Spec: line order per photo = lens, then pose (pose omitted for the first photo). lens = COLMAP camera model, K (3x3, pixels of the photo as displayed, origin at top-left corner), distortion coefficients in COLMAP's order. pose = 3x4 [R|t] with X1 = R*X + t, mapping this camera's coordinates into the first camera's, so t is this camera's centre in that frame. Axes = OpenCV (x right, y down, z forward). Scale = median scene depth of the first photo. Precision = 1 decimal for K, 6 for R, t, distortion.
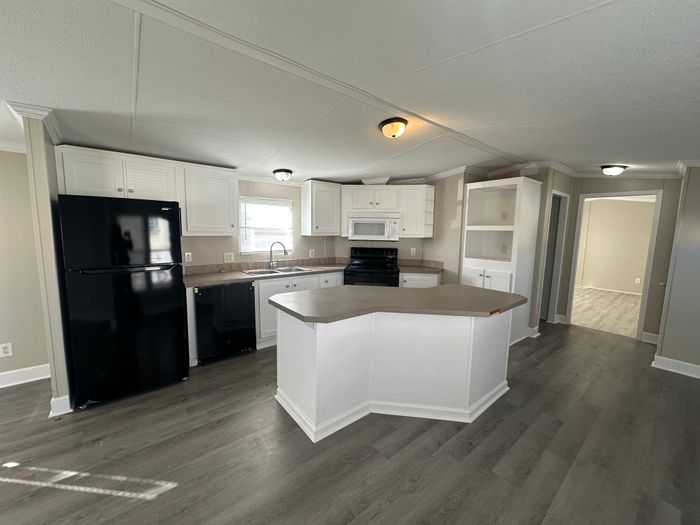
lens RADIAL K [[280.7, 0, 350.0], [0, 280.7, 261.1], [0, 0, 1]] dist [-0.003127, 0.000457]
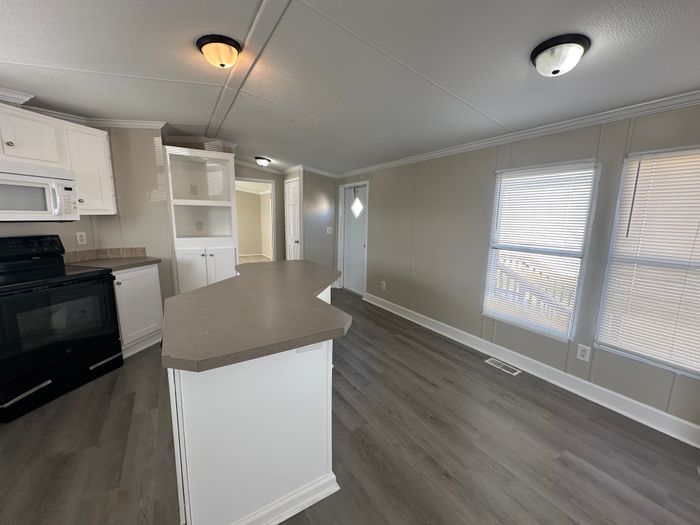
lens RADIAL K [[280.7, 0, 349.2], [0, 280.7, 263.3], [0, 0, 1]] dist [-0.003127, 0.000457]
pose [[0.112660, -0.180020, 0.977190, -0.357888], [0.095267, 0.980877, 0.169716, -0.032285], [-0.989056, 0.073974, 0.127655, 0.399122]]
